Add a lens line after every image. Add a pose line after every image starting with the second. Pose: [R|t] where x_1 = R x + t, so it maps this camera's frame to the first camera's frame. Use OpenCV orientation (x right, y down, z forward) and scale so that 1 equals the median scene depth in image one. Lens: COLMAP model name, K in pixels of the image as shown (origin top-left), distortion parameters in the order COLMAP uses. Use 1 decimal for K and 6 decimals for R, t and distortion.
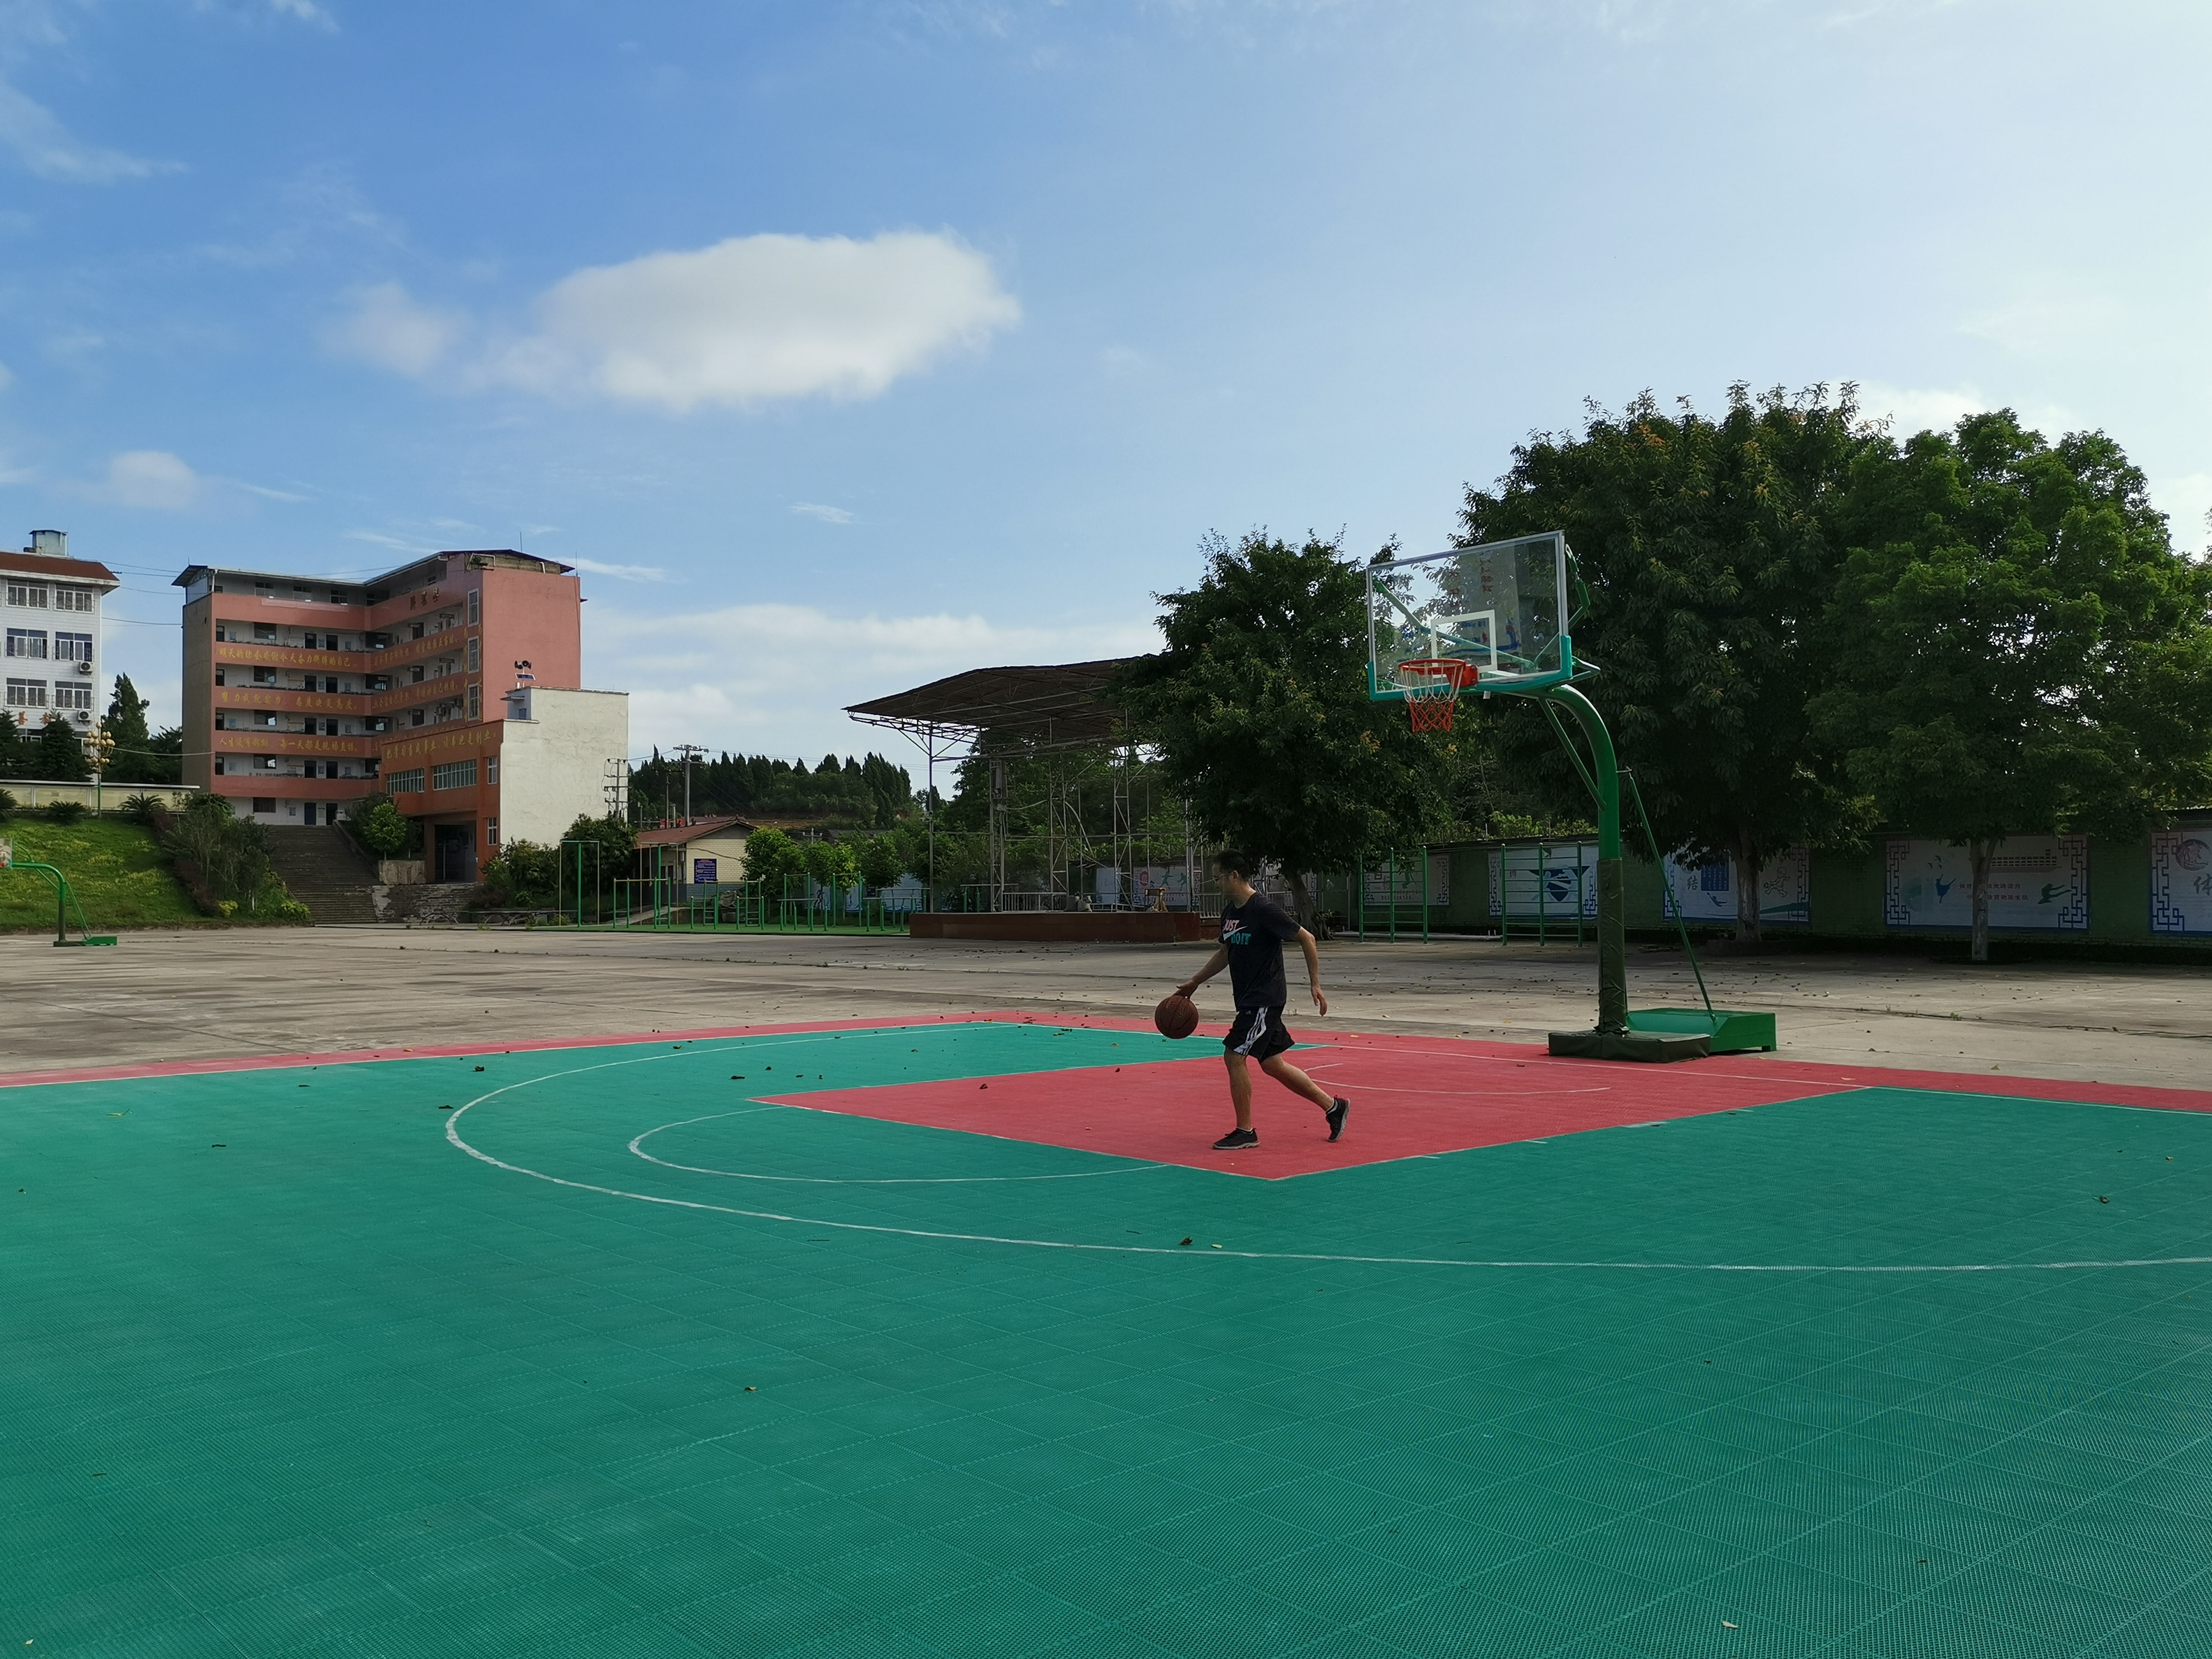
lens RADIAL K [[1790.6, 0, 1113.0], [0, 1790.6, 831.9], [0, 0, 1]] dist [0.047349, -0.037817]
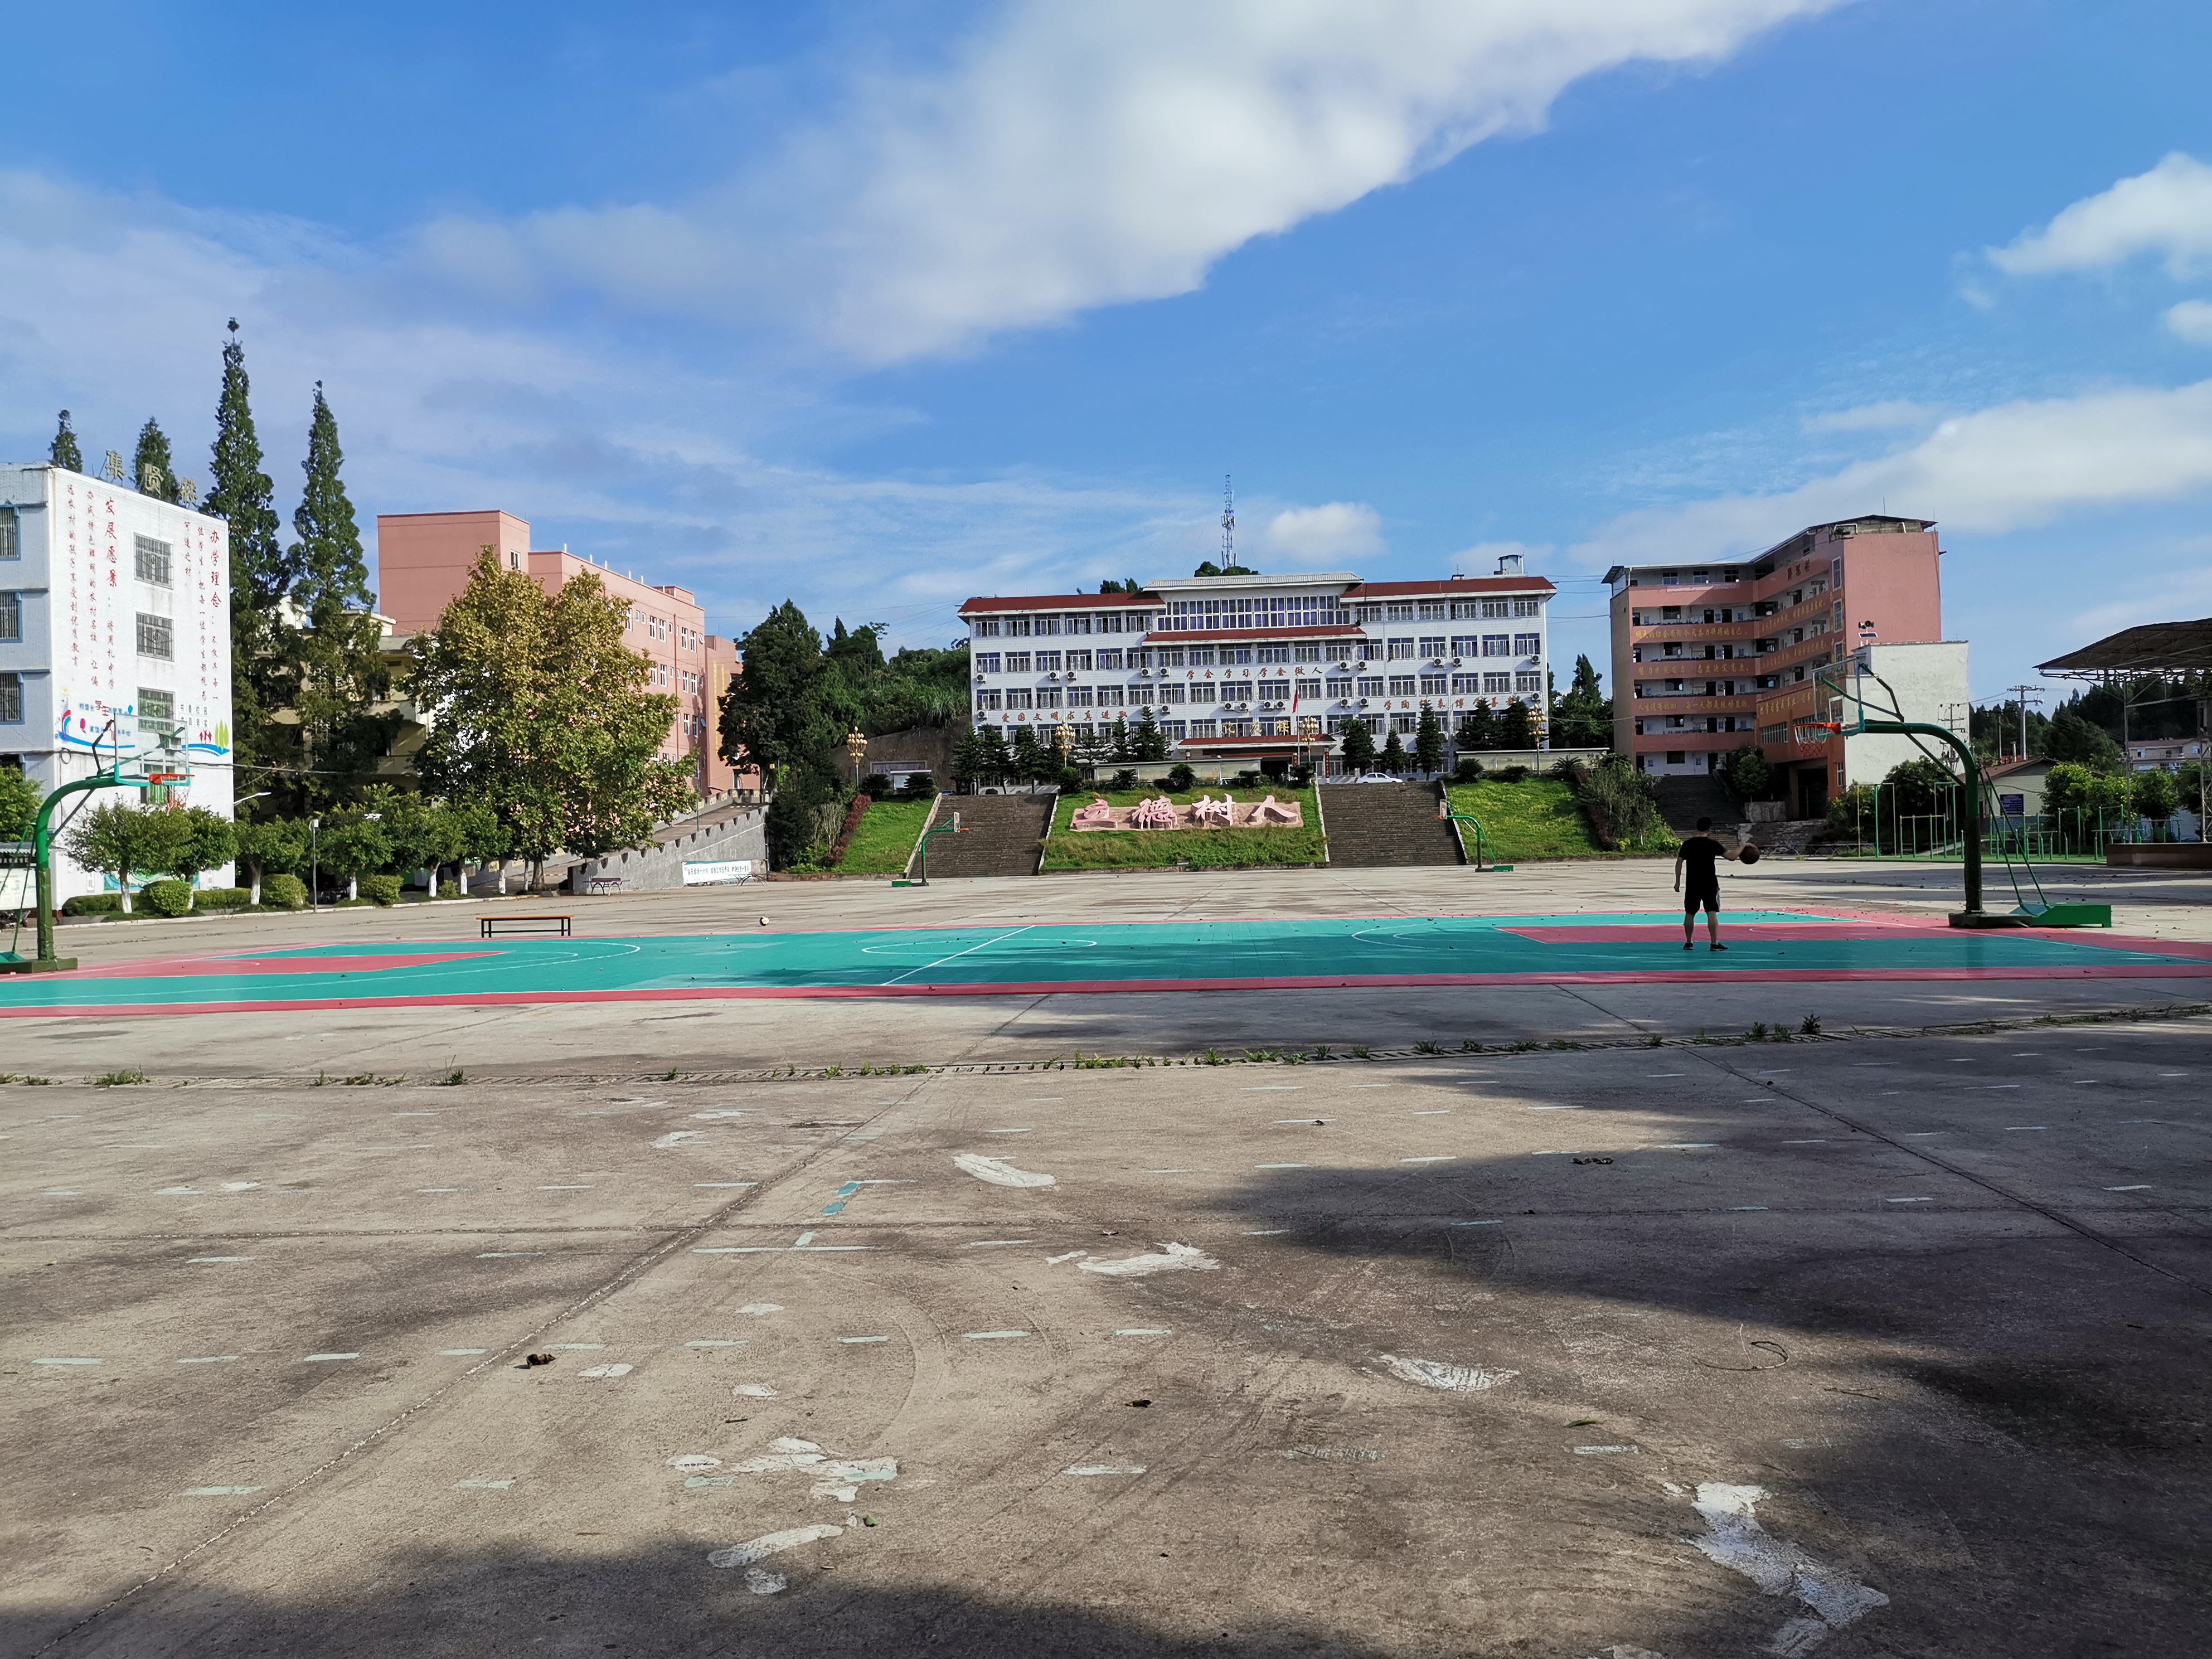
lens RADIAL K [[1734.6, 0, 1109.7], [0, 1734.6, 833.0], [0, 0, 1]] dist [0.045721, -0.032115]
pose [[0.701627, -0.014872, -0.712390, 0.106616], [0.041764, 0.998922, 0.020279, -0.004541], [0.711320, -0.043981, 0.701491, -0.099101]]
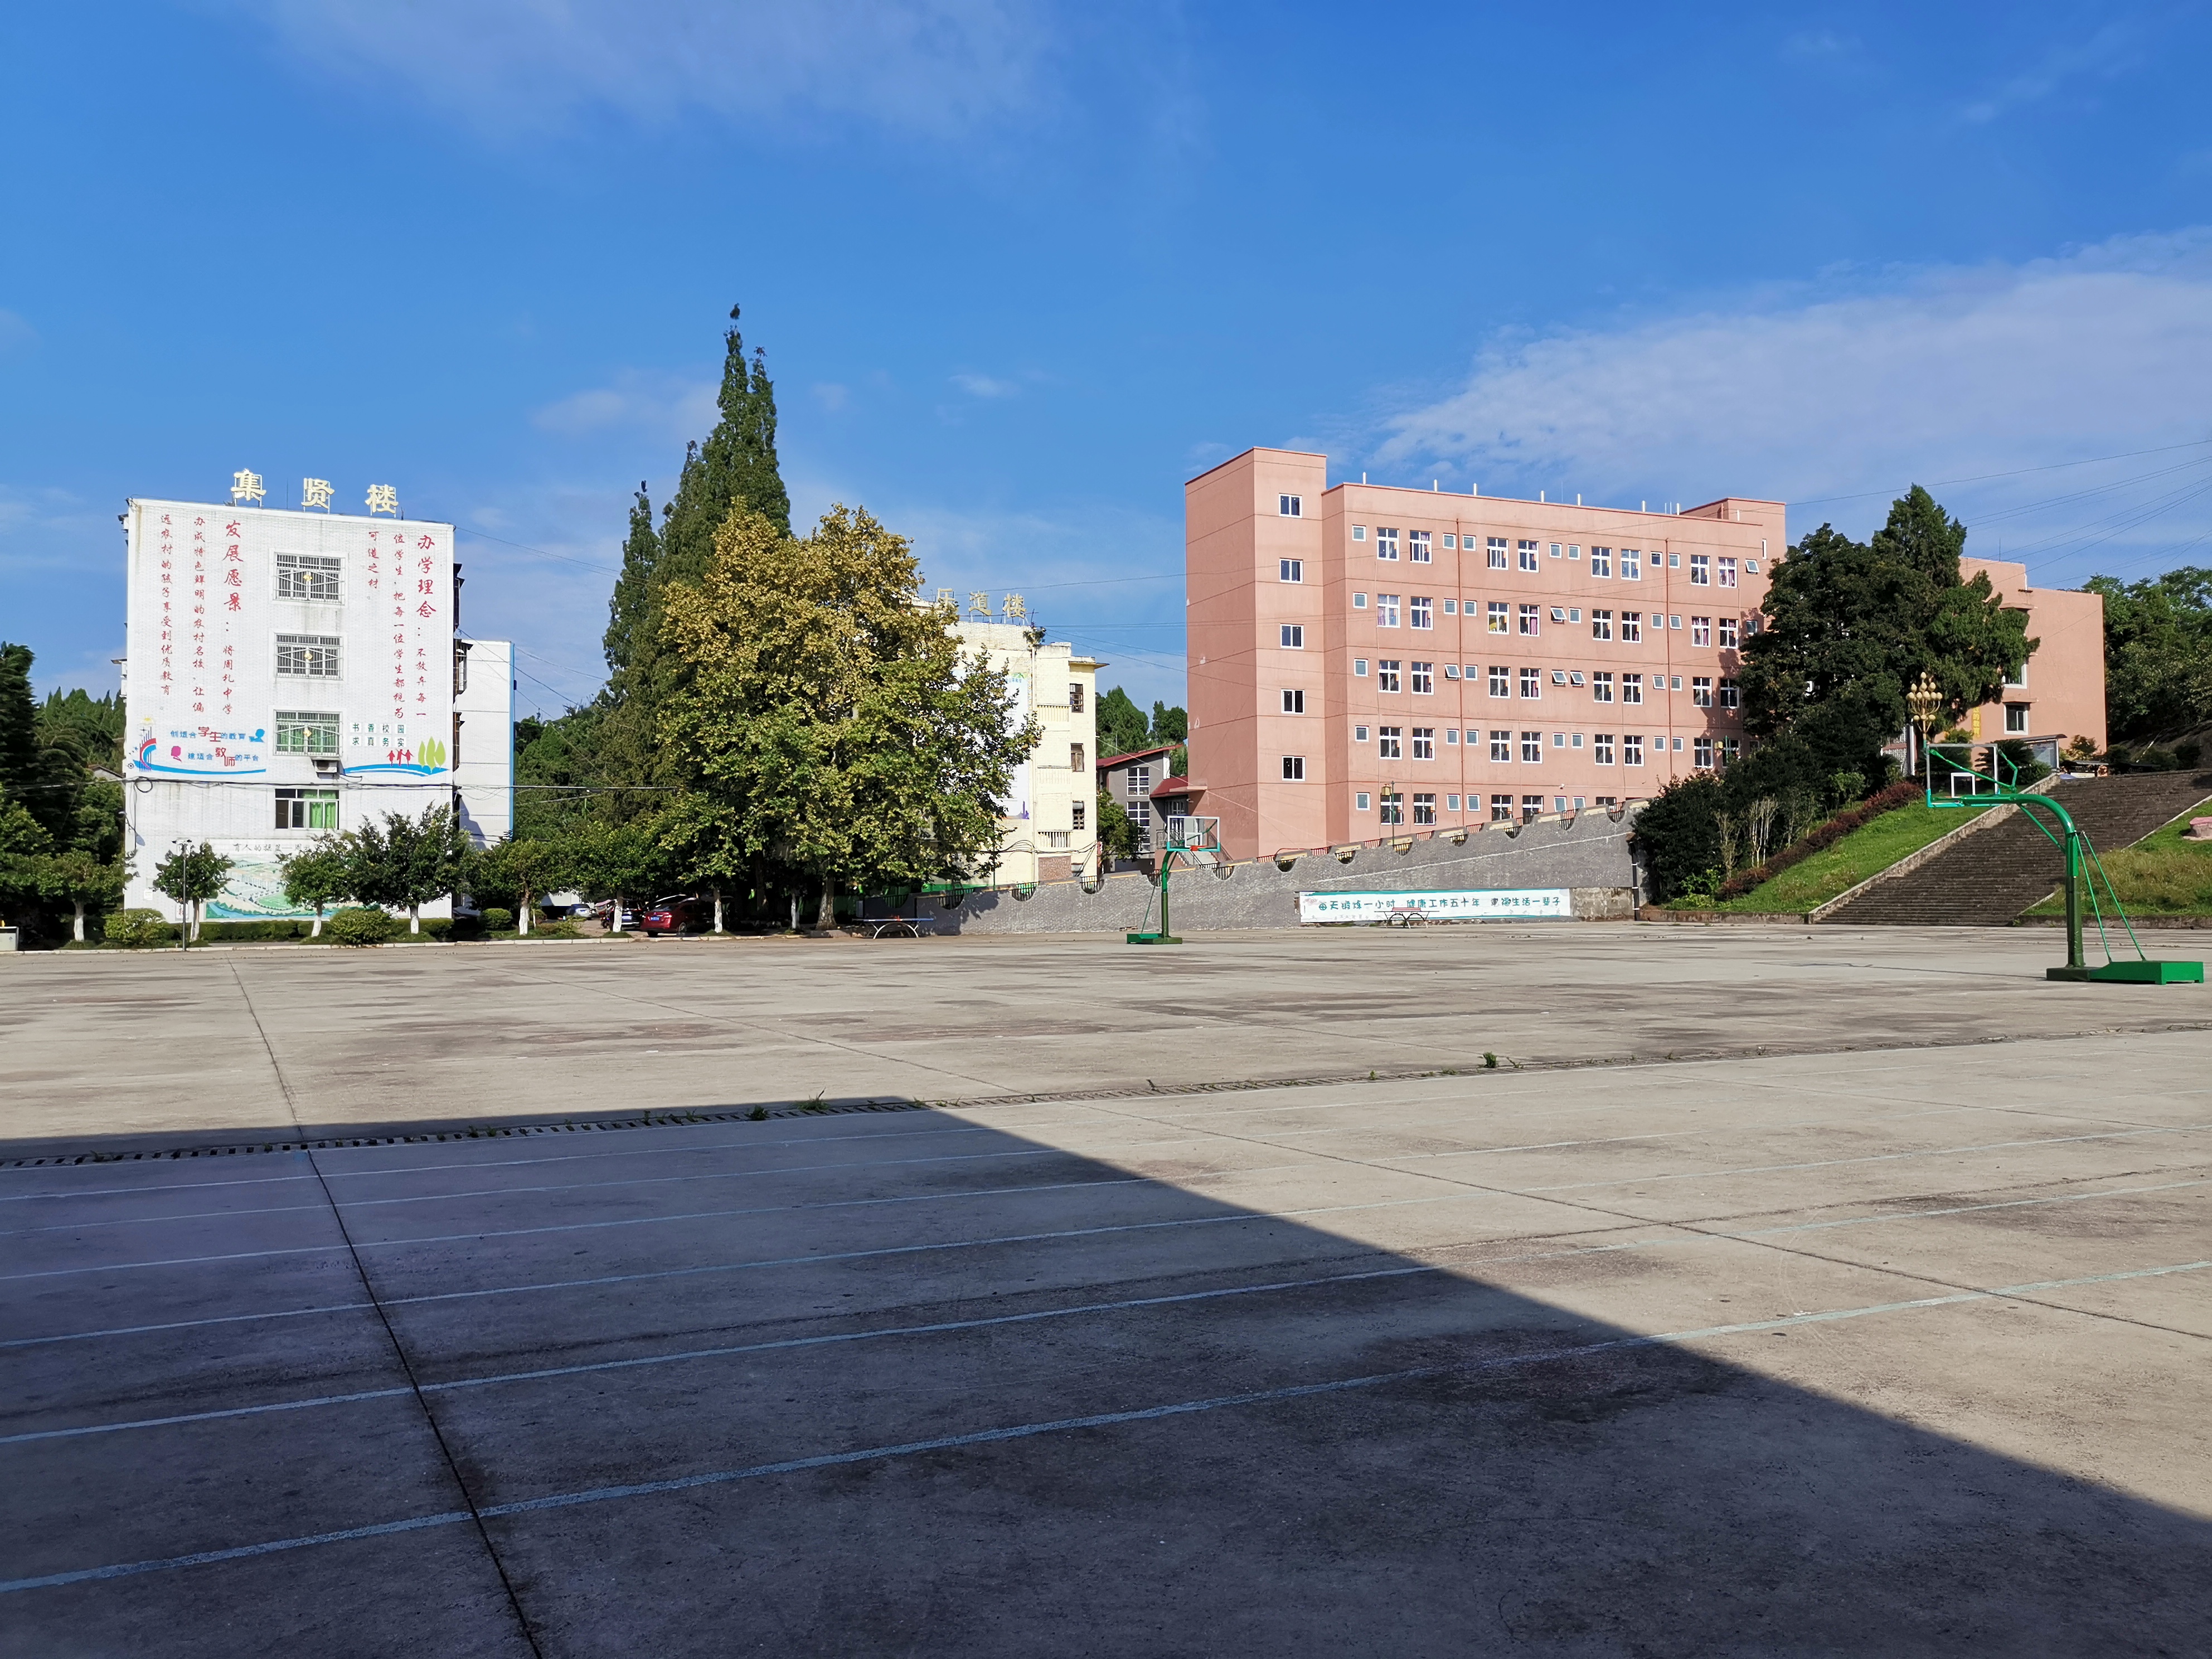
lens RADIAL K [[1734.6, 0, 1109.7], [0, 1734.6, 833.0], [0, 0, 1]] dist [0.045721, -0.032115]
pose [[-0.274267, -0.021458, -0.961414, -0.051754], [0.046426, 0.998290, -0.035526, 0.016245], [0.960532, -0.054378, -0.272801, 0.450505]]
